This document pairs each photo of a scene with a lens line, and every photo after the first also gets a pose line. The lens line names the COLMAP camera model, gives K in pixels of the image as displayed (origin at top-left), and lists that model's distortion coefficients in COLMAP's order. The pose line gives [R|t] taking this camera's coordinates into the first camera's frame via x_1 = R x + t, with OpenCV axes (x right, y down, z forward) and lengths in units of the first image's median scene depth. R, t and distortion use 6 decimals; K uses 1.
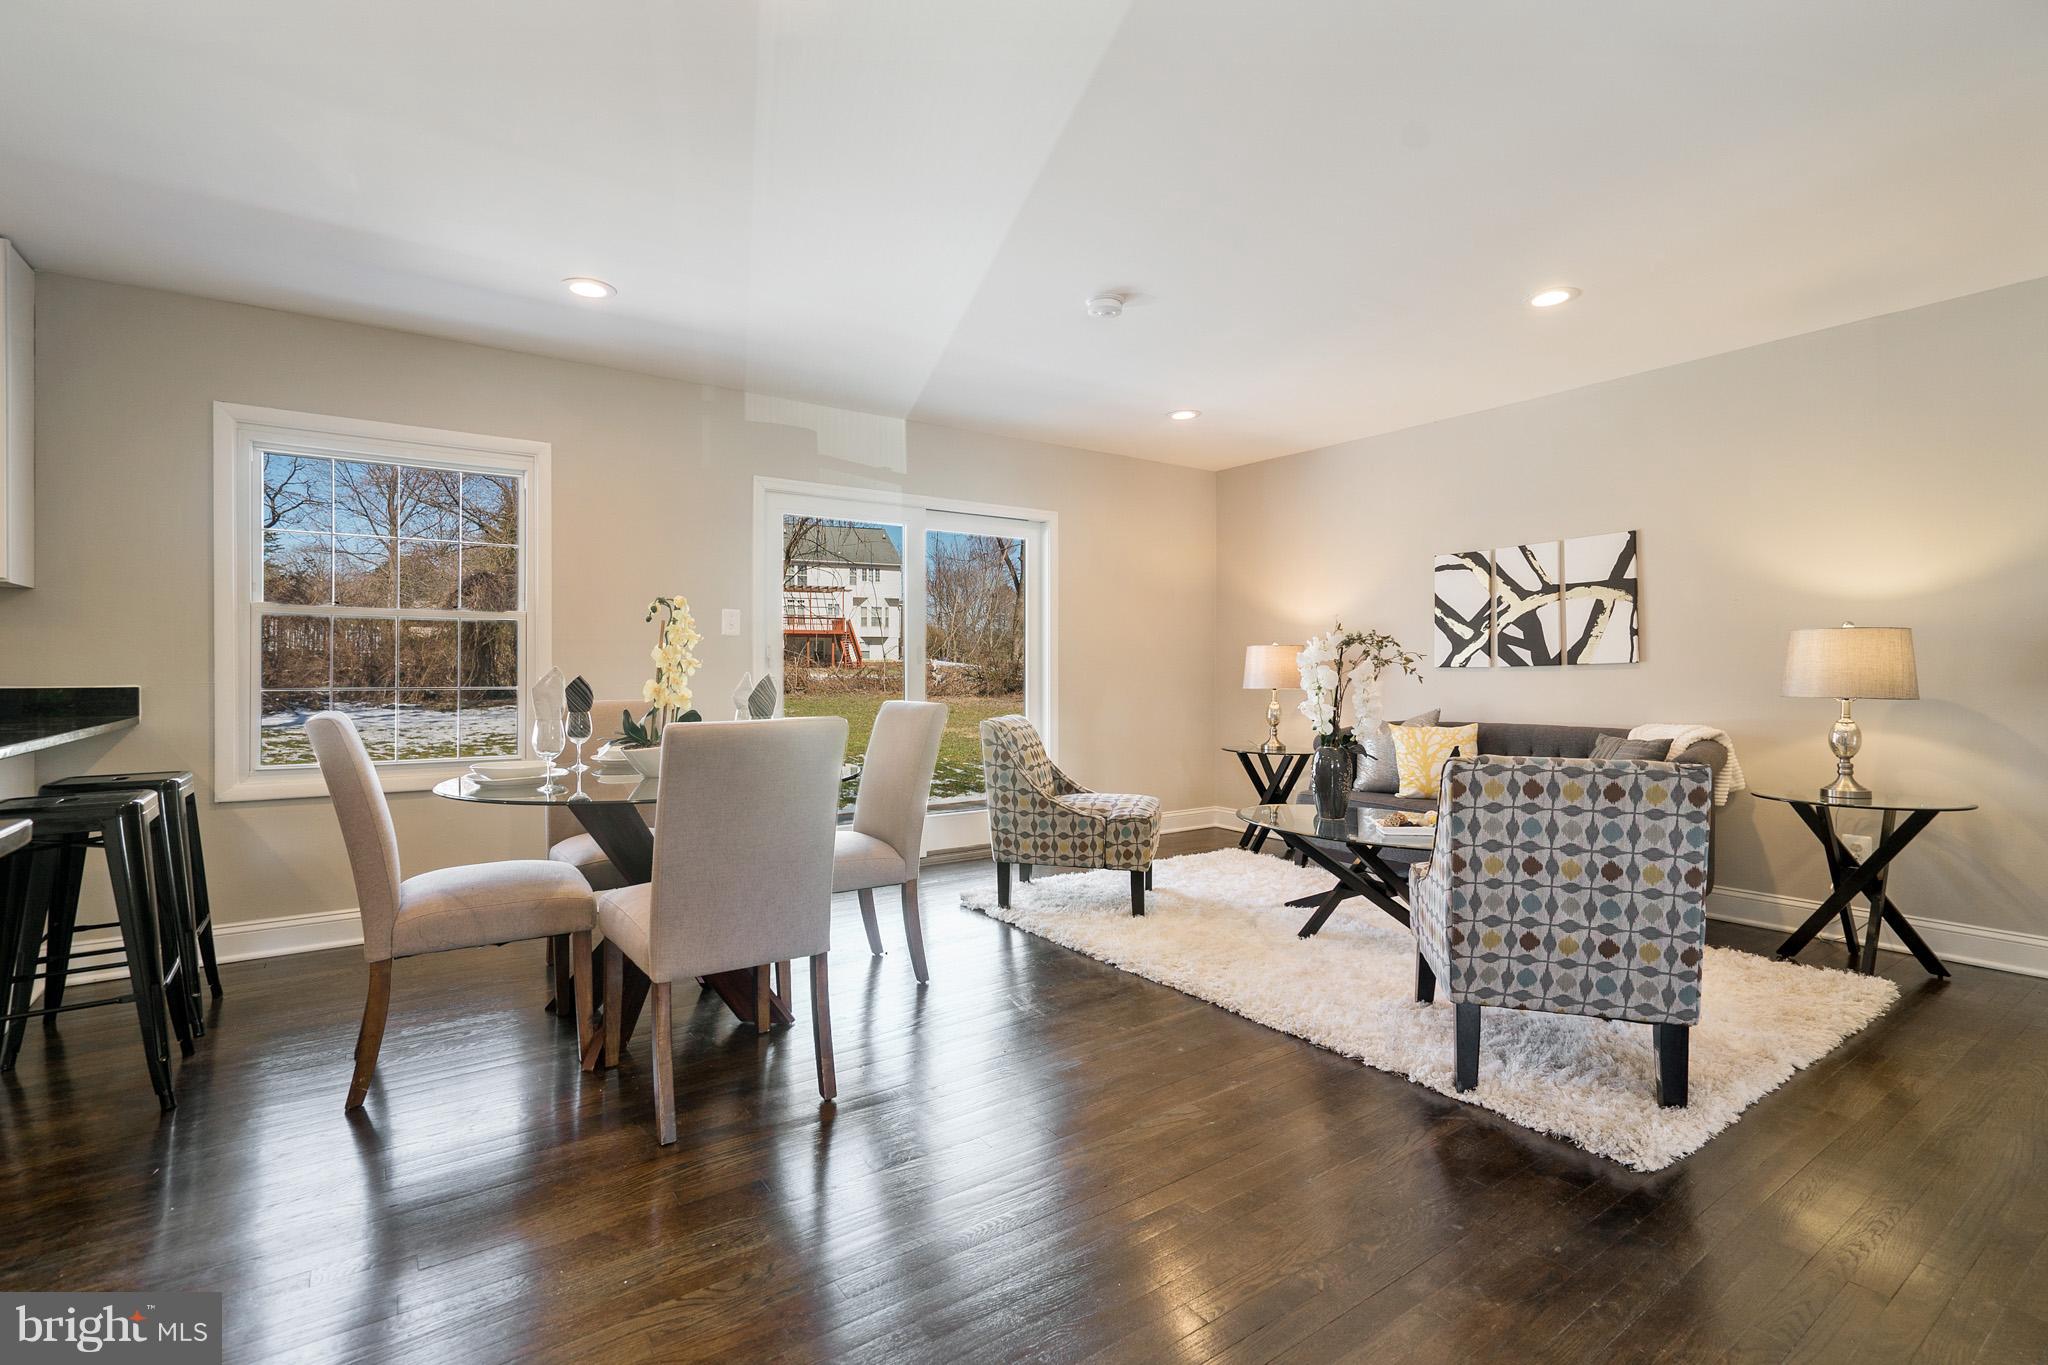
lens RADIAL K [[933.0, 0, 1017.8], [0, 933.0, 676.0], [0, 0, 1]] dist [-0.002426, 0.002241]
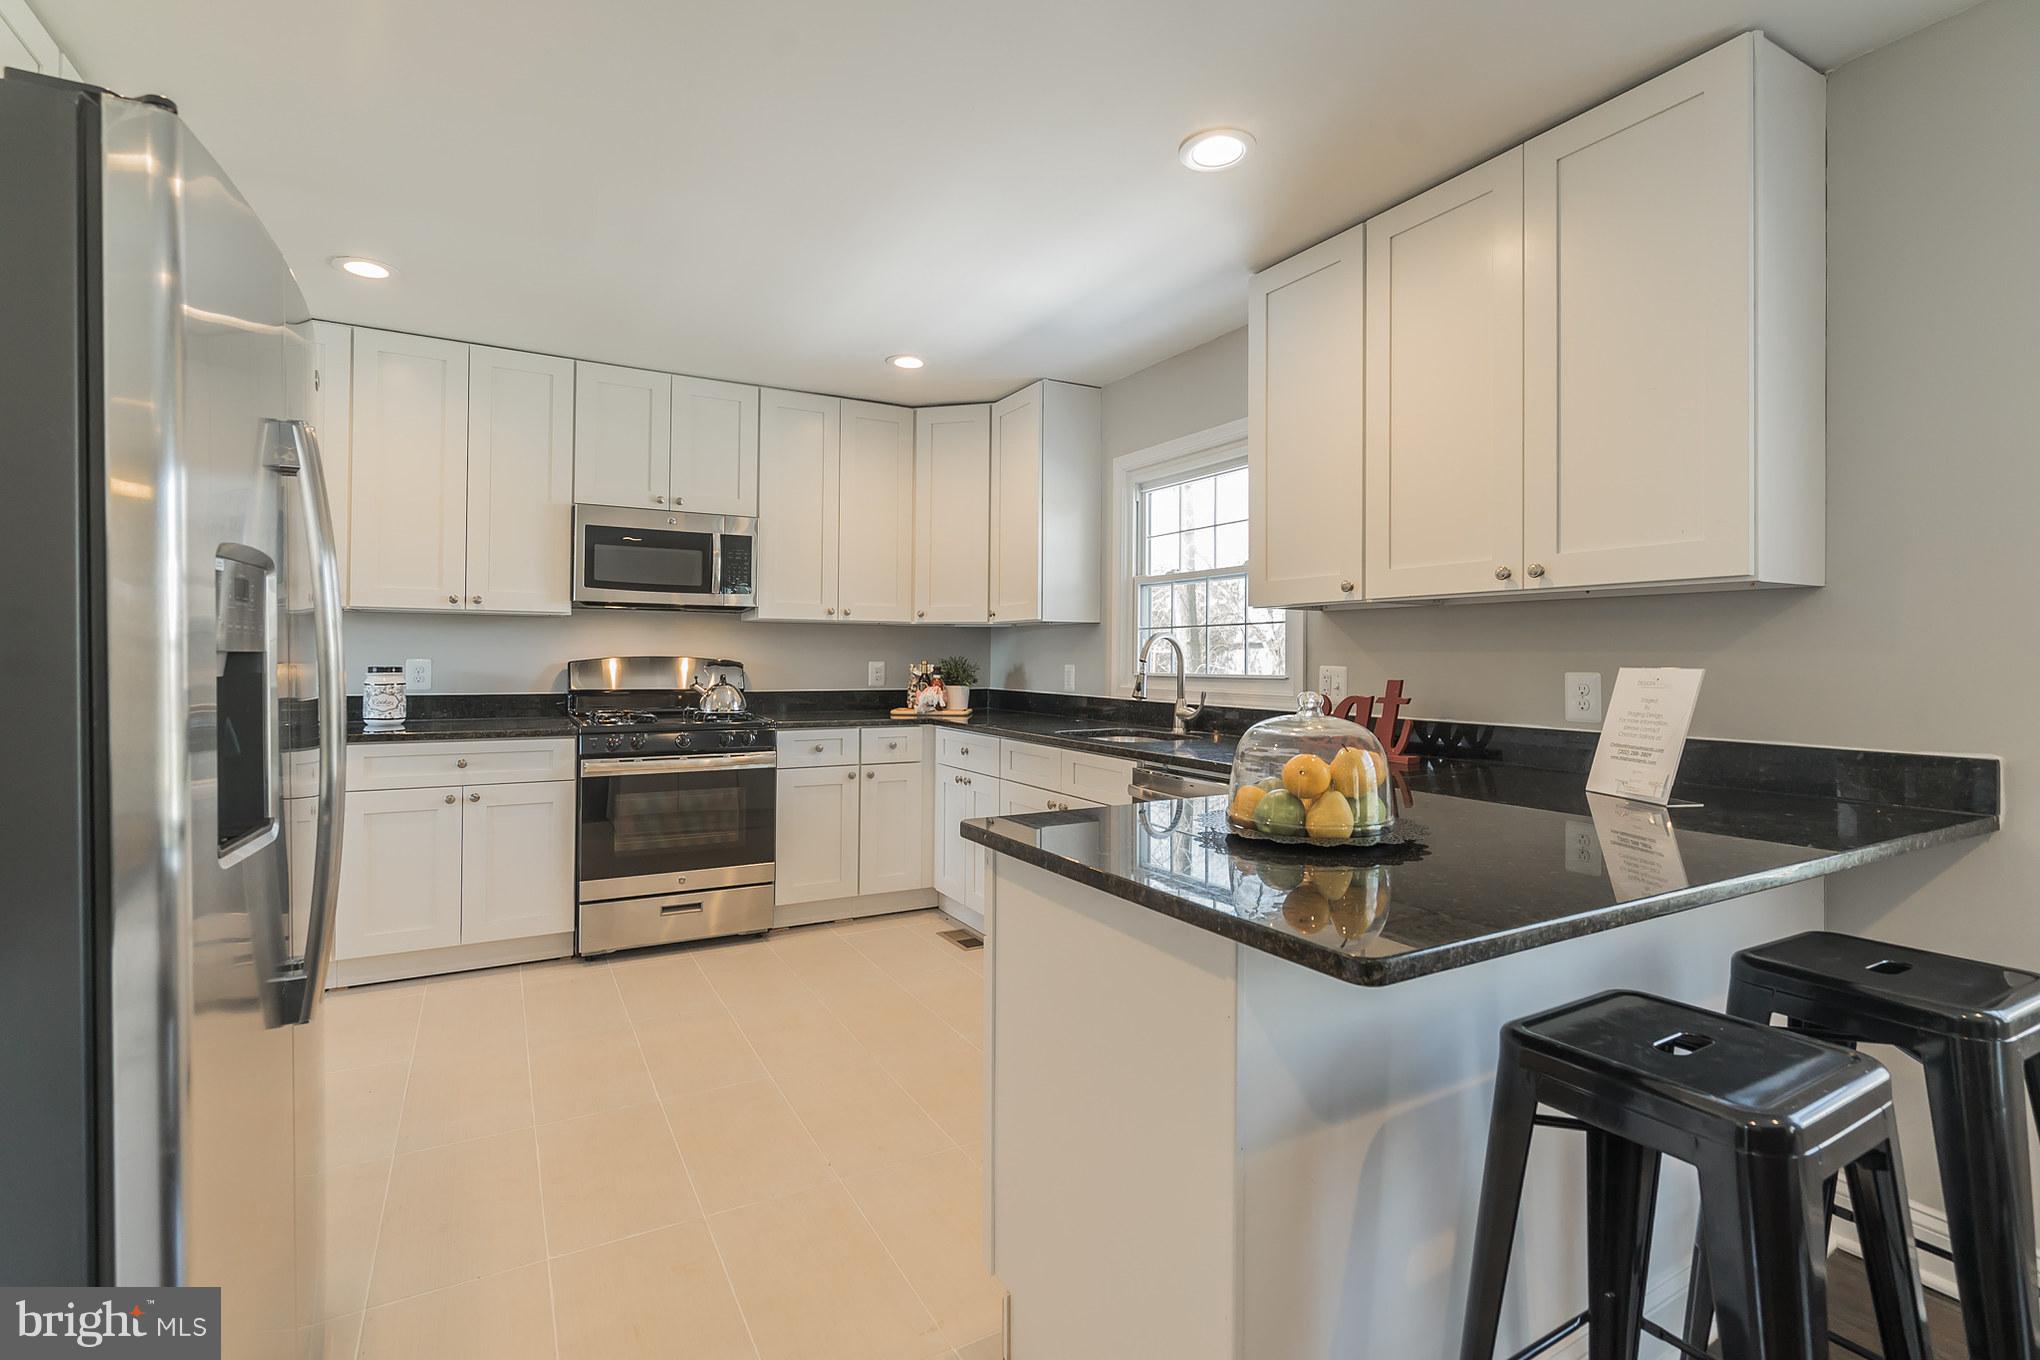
lens RADIAL K [[929.3, 0, 983.7], [0, 929.3, 653.1], [0, 0, 1]] dist [-0.002426, 0.002241]
pose [[-0.111509, -0.003156, -0.993758, -0.266350], [-0.014039, 0.999900, -0.001601, -0.028753], [0.993664, 0.013773, -0.111542, 0.363844]]
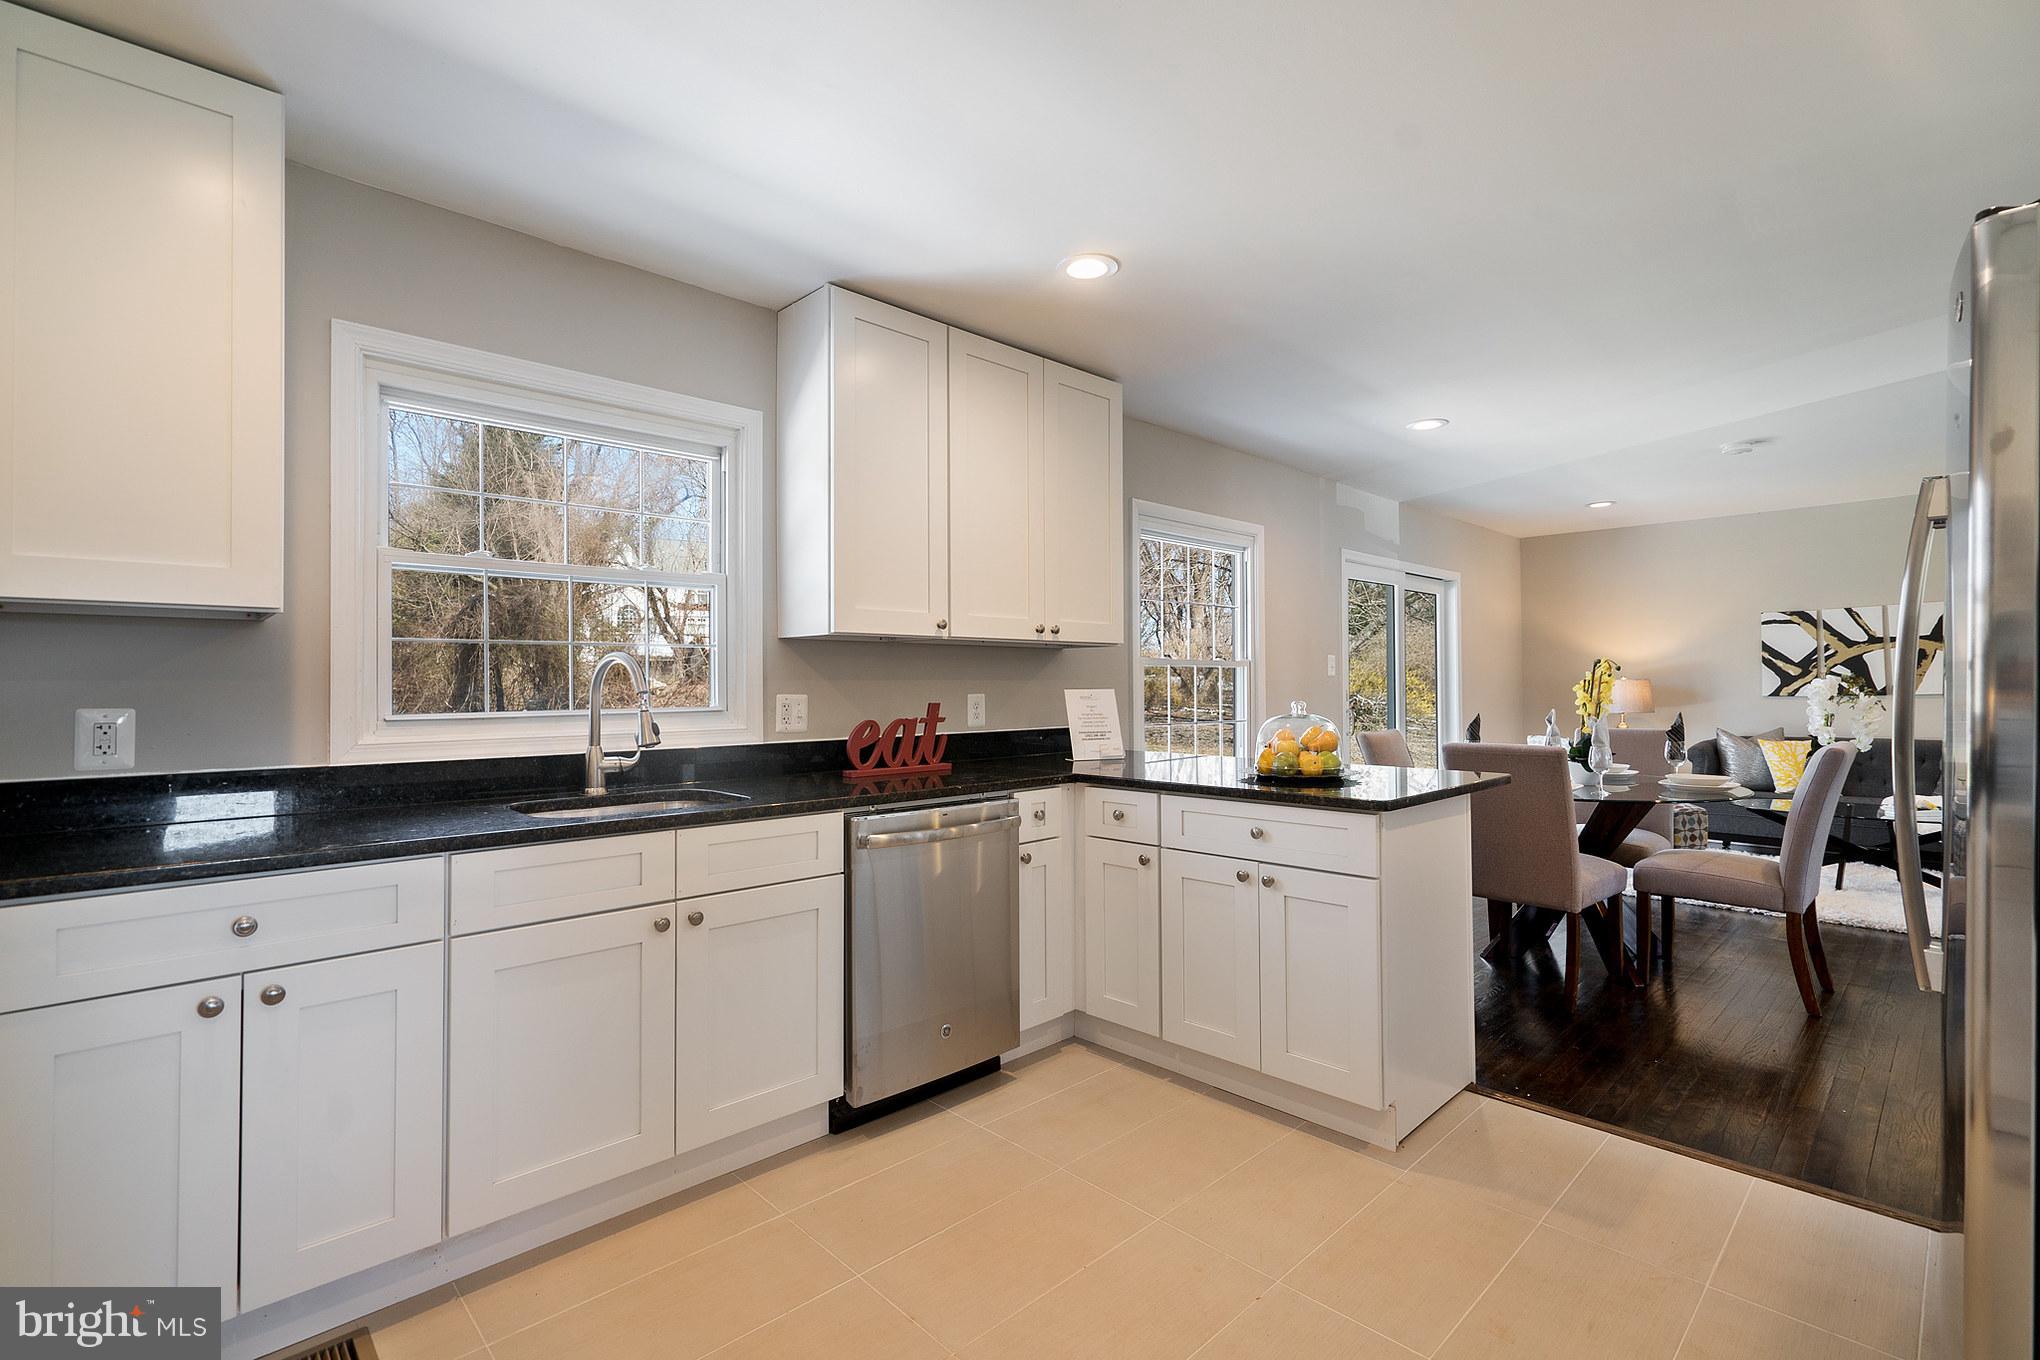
lens RADIAL K [[929.3, 0, 1005.9], [0, 929.3, 688.8], [0, 0, 1]] dist [-0.002426, 0.002241]
pose [[0.987612, -0.006480, 0.156780, -0.930642], [0.007490, 0.999955, -0.005855, -0.022857], [-0.156735, 0.006957, 0.987616, -0.161896]]
